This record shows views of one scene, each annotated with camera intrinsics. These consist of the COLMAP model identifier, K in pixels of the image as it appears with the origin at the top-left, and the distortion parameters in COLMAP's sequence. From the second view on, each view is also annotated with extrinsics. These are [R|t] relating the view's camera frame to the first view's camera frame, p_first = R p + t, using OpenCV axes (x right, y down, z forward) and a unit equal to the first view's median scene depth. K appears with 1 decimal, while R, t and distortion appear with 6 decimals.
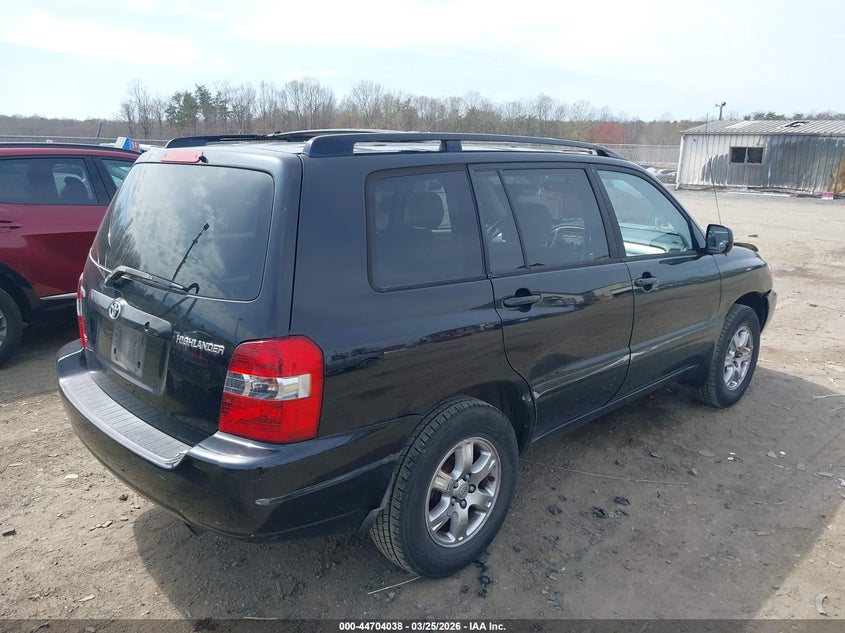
lens RADIAL K [[674.8, 0, 422.5], [0, 674.8, 316.5], [0, 0, 1]] dist [0.010341, 0.008391]
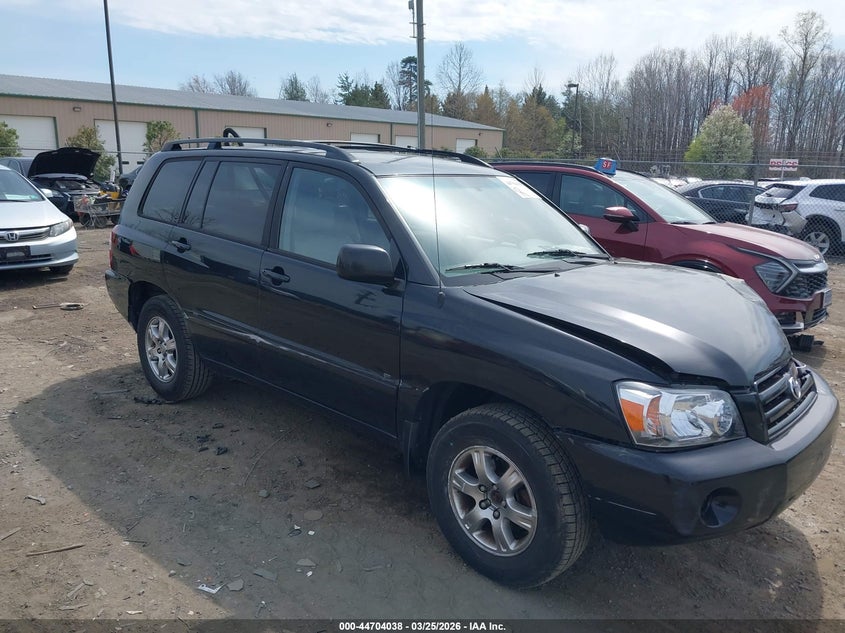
lens RADIAL K [[674.8, 0, 422.5], [0, 674.8, 316.5], [0, 0, 1]] dist [0.010341, 0.008391]
pose [[0.034108, 0.197322, -0.979745, 1.300309], [-0.275897, 0.944080, 0.180535, -0.229376], [0.960582, 0.264151, 0.086642, 1.096603]]
